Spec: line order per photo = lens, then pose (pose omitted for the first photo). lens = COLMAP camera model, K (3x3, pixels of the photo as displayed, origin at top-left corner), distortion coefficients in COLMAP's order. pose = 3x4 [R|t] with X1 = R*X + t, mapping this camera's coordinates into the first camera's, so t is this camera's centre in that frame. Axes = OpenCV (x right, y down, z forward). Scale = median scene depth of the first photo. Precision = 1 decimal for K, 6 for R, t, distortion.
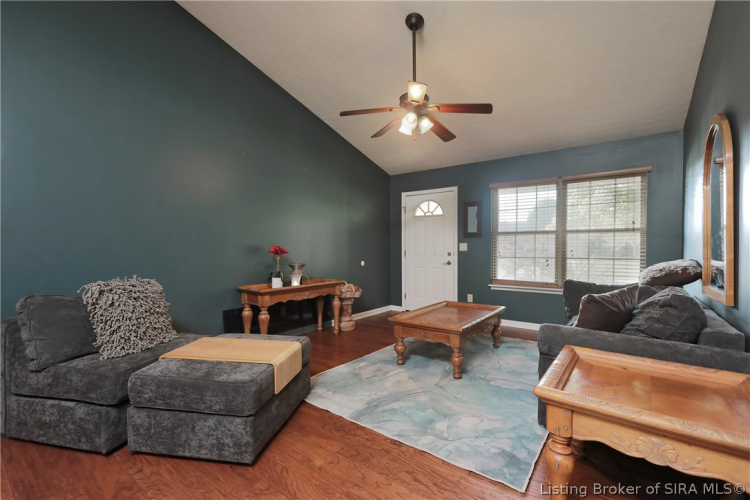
lens RADIAL K [[330.8, 0, 376.6], [0, 330.8, 248.9], [0, 0, 1]] dist [-0.005134, 0.001499]
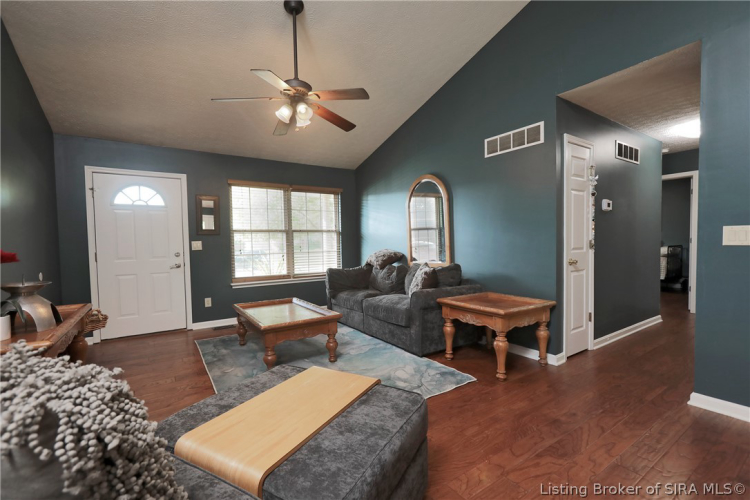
lens RADIAL K [[330.8, 0, 374.8], [0, 330.8, 251.6], [0, 0, 1]] dist [-0.005134, 0.001499]
pose [[0.333225, -0.034447, 0.942218, -0.419669], [0.024551, 0.999311, 0.027851, -0.003270], [-0.942528, 0.013852, 0.333841, 0.277217]]
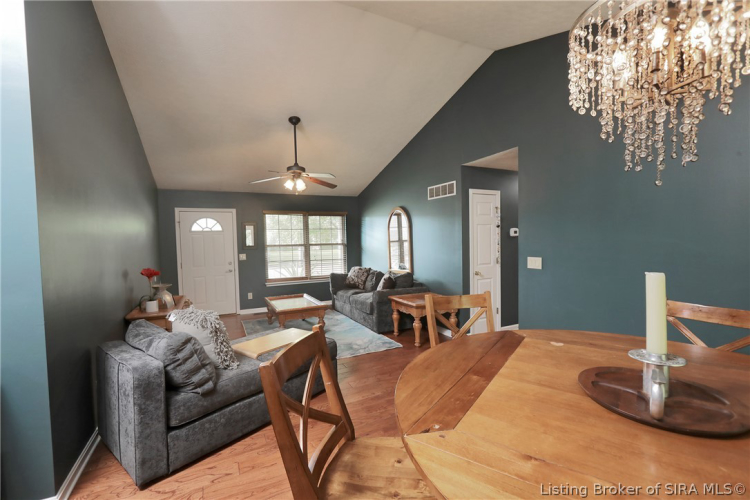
lens RADIAL K [[330.8, 0, 371.8], [0, 330.8, 250.5], [0, 0, 1]] dist [-0.005134, 0.001499]
pose [[0.456115, -0.041170, 0.888968, -0.668375], [0.028852, 0.999088, 0.031466, -0.059084], [-0.889453, 0.011296, 0.456887, -0.025860]]
